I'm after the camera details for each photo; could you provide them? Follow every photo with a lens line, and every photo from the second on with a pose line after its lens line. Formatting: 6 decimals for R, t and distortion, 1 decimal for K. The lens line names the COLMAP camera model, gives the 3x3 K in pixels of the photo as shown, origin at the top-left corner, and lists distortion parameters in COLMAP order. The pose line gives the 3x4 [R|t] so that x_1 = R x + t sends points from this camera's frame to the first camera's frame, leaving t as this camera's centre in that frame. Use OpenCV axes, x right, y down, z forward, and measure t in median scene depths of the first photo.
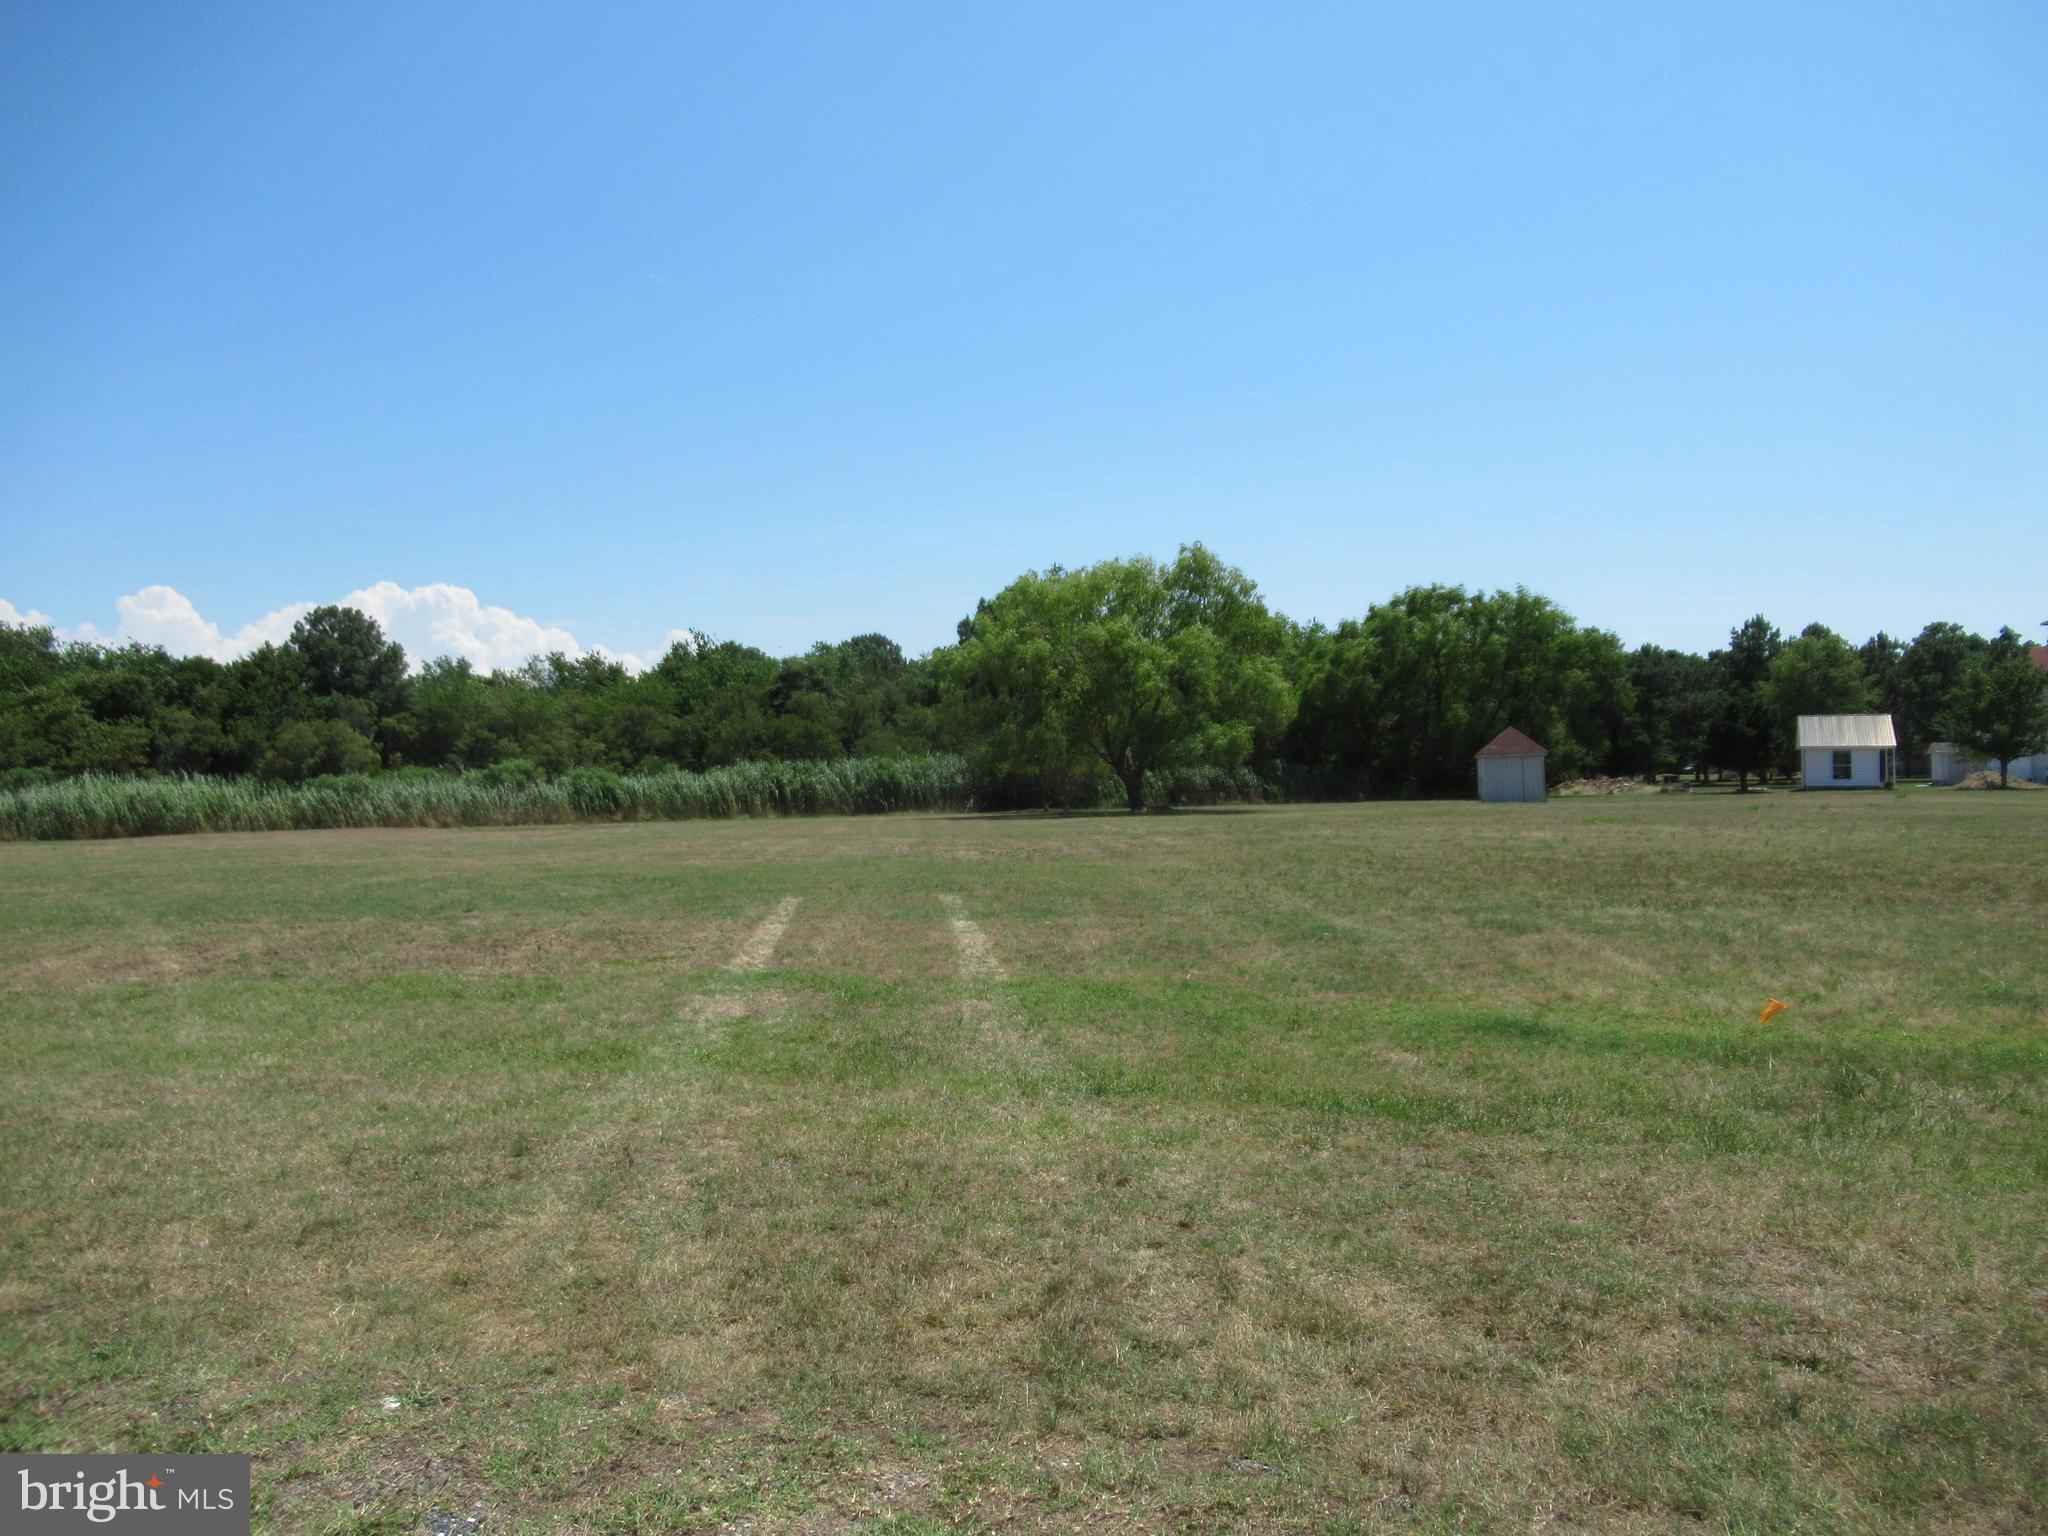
lens RADIAL K [[1558.9, 0, 1024.0], [0, 1558.9, 768.0], [0, 0, 1]] dist [-0.003705, -0.000090]
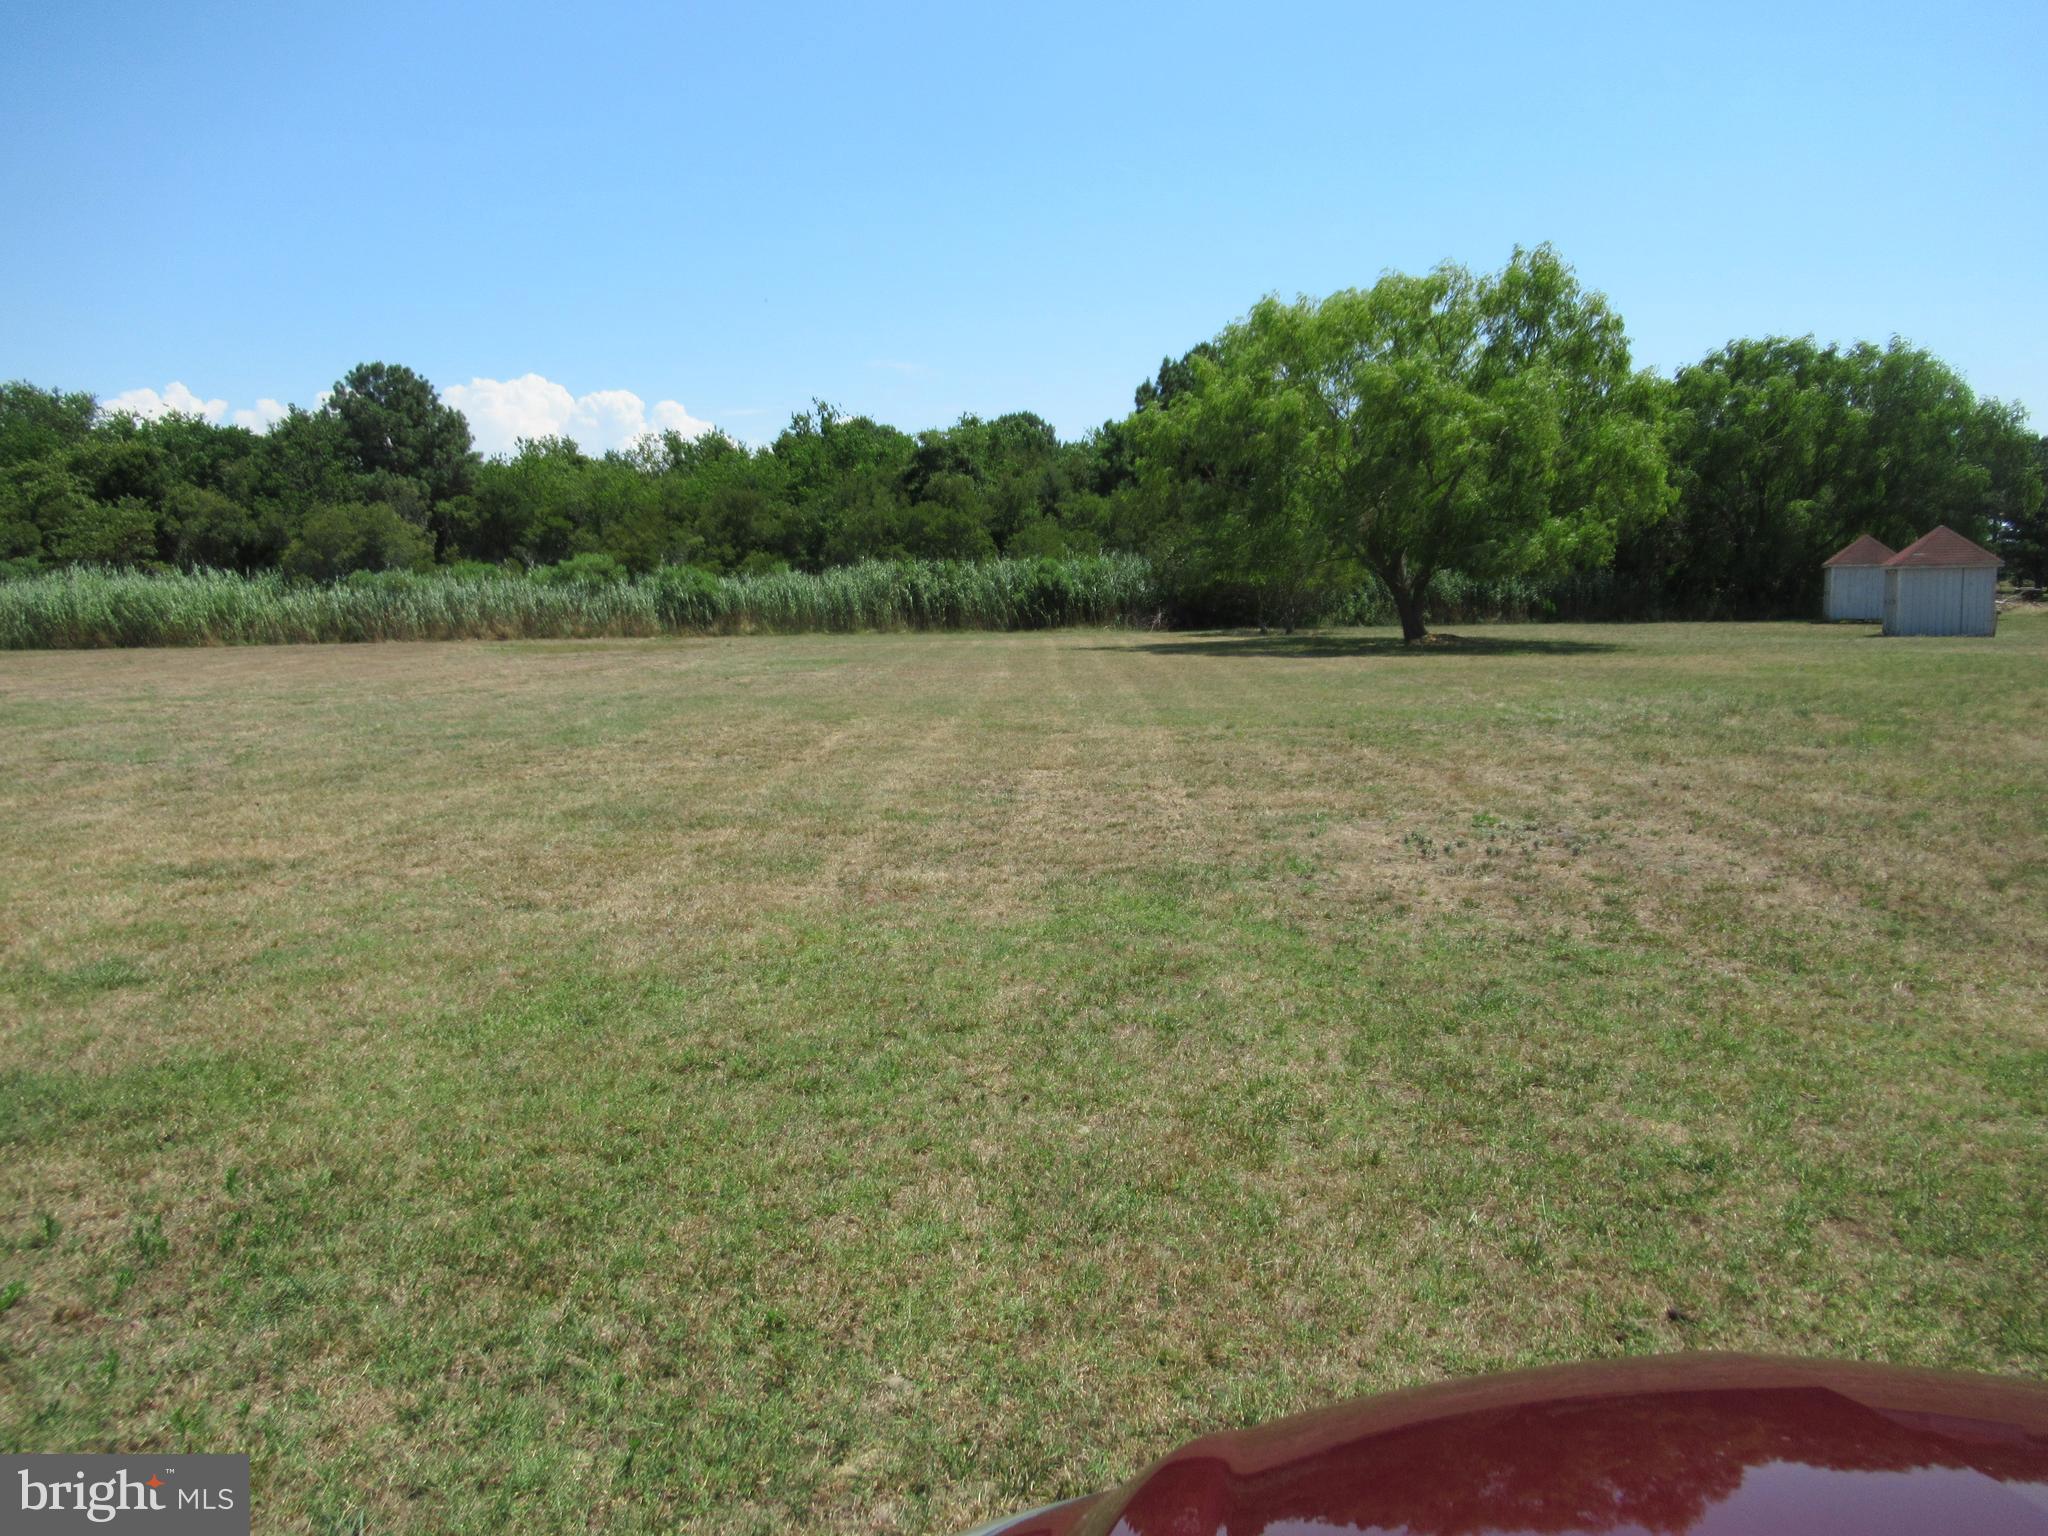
lens RADIAL K [[1558.9, 0, 1024.0], [0, 1558.9, 768.0], [0, 0, 1]] dist [-0.003705, -0.000090]
pose [[0.995858, 0.023716, -0.087778, -0.029024], [-0.012046, 0.991288, 0.131160, -0.004402], [0.090124, -0.129560, 0.987467, 0.205081]]
